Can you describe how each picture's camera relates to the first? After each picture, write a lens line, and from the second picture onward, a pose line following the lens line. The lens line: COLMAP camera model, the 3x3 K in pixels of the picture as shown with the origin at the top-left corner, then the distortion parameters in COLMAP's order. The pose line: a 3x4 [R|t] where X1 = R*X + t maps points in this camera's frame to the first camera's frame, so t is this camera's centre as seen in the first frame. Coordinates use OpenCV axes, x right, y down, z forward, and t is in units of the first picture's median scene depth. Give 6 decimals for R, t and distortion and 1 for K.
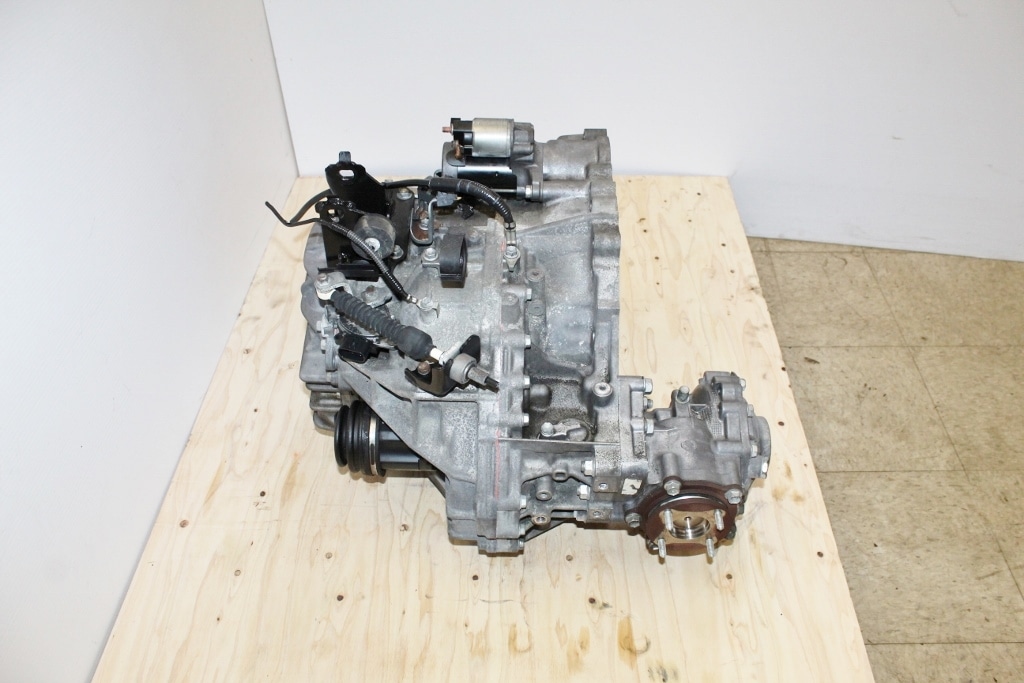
lens RADIAL K [[851.1, 0, 517.9], [0, 851.1, 346.3], [0, 0, 1]] dist [-0.150911, 0.118979]
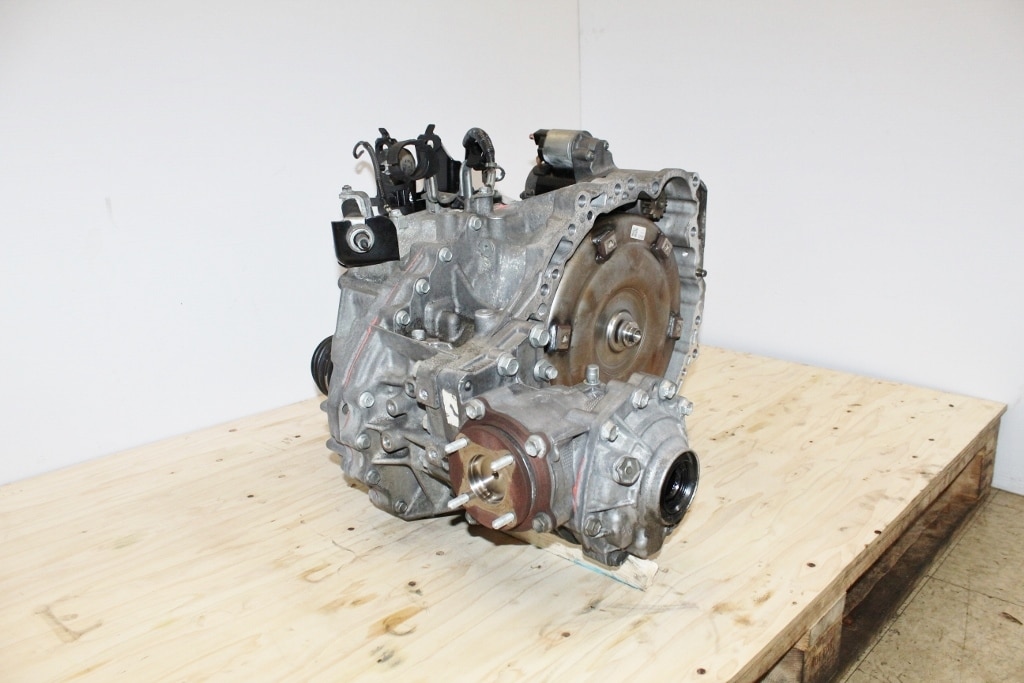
lens RADIAL K [[851.1, 0, 518.4], [0, 851.1, 343.4], [0, 0, 1]] dist [-0.150911, 0.118979]
pose [[0.752344, 0.179304, -0.633899, 0.670754], [-0.445587, 0.847241, -0.289196, 0.306735], [0.485211, 0.500032, 0.717313, 0.357034]]
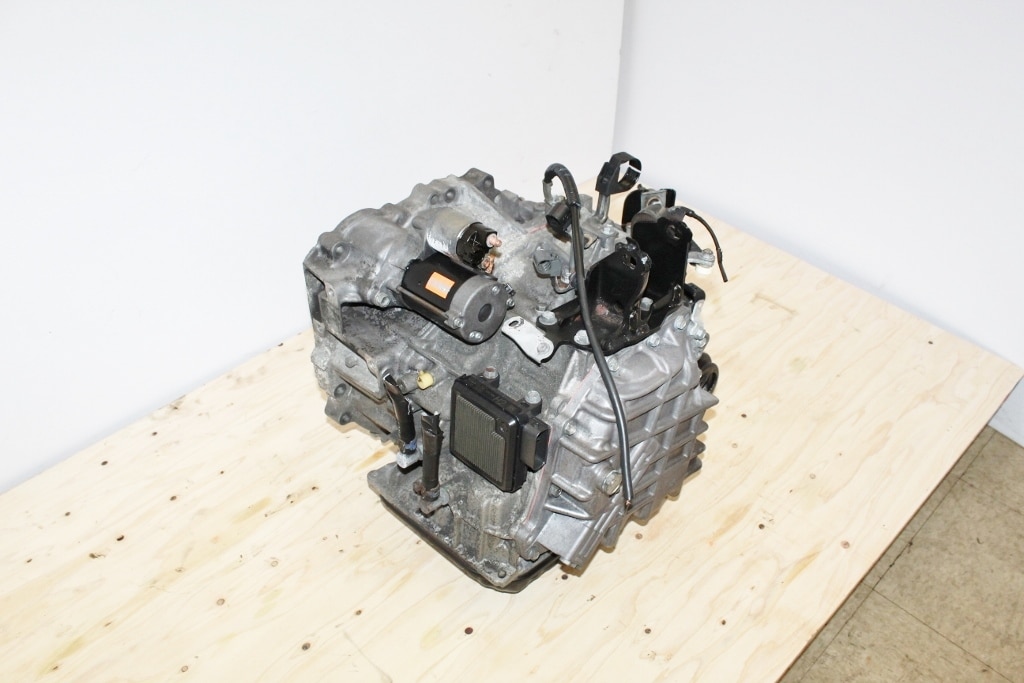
lens RADIAL K [[885.9, 0, 521.6], [0, 885.9, 342.5], [0, 0, 1]] dist [-0.112929, 0.048498]
pose [[-0.727211, -0.431168, 0.534096, -0.648463], [0.464569, 0.263643, 0.845380, -1.015270], [-0.505312, 0.862894, 0.008583, 1.114498]]
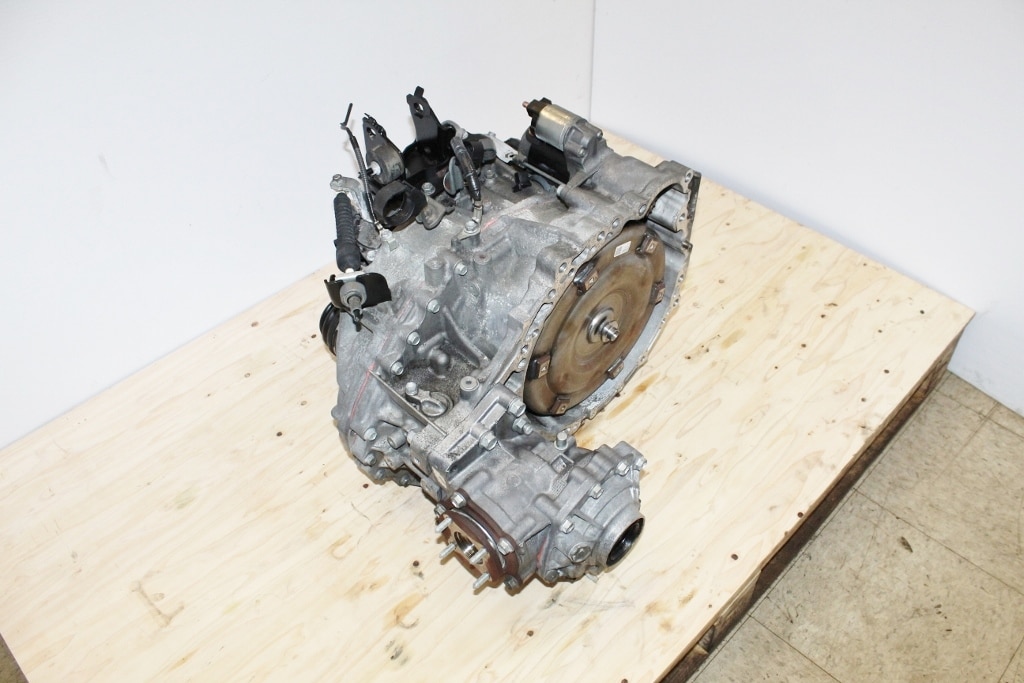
lens RADIAL K [[851.1, 0, 518.8], [0, 851.1, 342.2], [0, 0, 1]] dist [-0.150911, 0.118979]
pose [[0.727866, 0.484419, -0.485334, 0.580619], [-0.464669, 0.868930, 0.170418, -0.184033], [0.504275, 0.101479, 0.857560, 0.139227]]
